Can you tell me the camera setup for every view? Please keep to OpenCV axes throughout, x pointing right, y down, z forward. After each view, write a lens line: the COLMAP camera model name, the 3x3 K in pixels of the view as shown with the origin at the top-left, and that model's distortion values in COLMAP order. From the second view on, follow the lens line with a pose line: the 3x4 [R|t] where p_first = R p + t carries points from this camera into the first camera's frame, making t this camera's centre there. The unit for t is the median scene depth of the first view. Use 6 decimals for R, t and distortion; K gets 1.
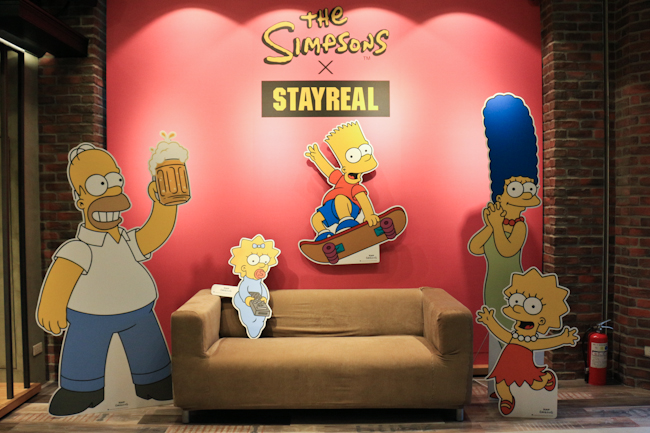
lens RADIAL K [[617.0, 0, 323.9], [0, 617.0, 219.8], [0, 0, 1]] dist [-0.083696, 0.000000]
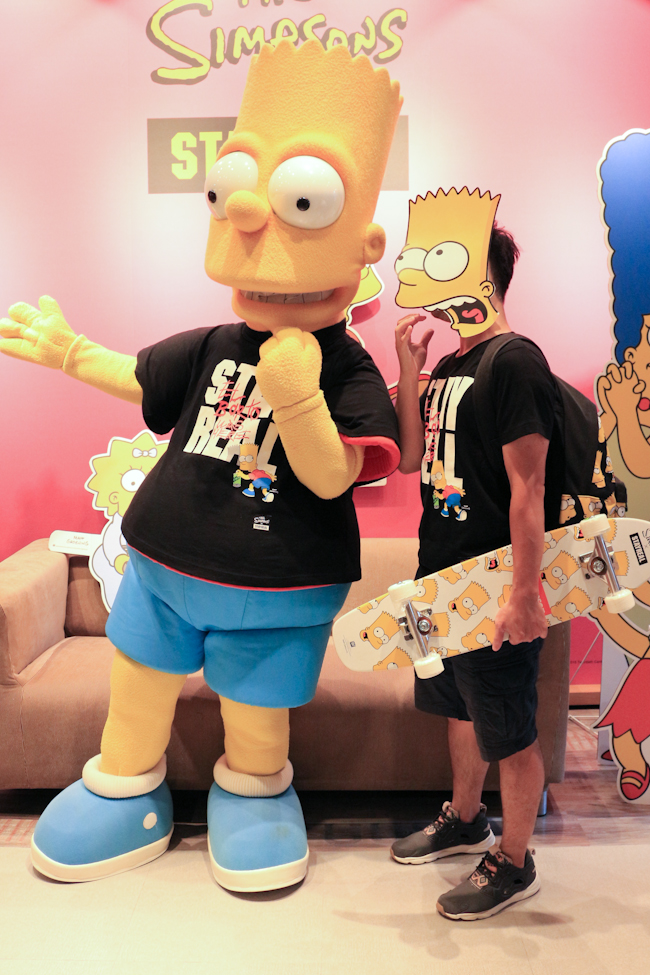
lens RADIAL K [[925.5, 0, 327.8], [0, 925.5, 487.5], [0, 0, 1]] dist [-0.083696, 0.000000]
pose [[0.999792, -0.000364, -0.020404, 0.060767], [0.002274, 0.995601, 0.093671, 0.000373], [0.020281, -0.093698, 0.995394, 0.259309]]
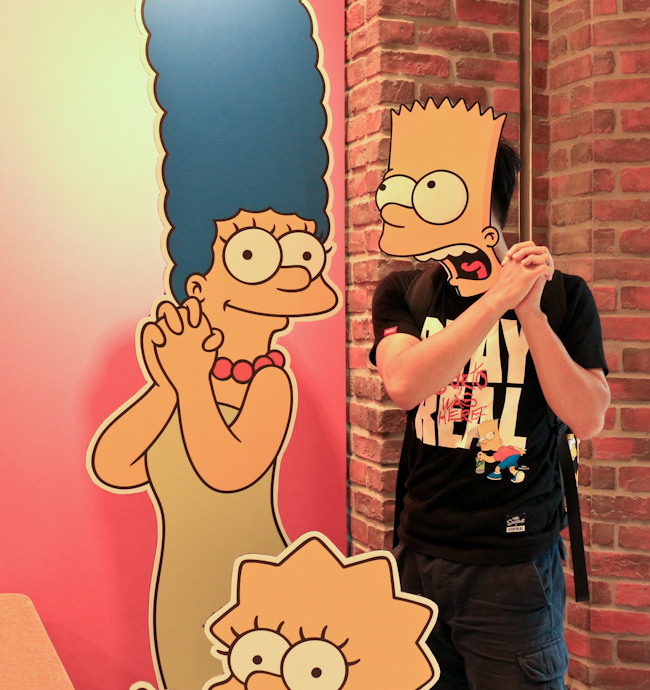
lens RADIAL K [[1001.1, 0, 324.2], [0, 1001.1, 350.7], [0, 0, 1]] dist [-0.026380, 0.000000]
pose [[0.949615, -0.011715, 0.313199, 0.183547], [0.007193, 0.999853, 0.015590, -0.011457], [-0.313336, -0.012552, 0.949559, 0.506105]]
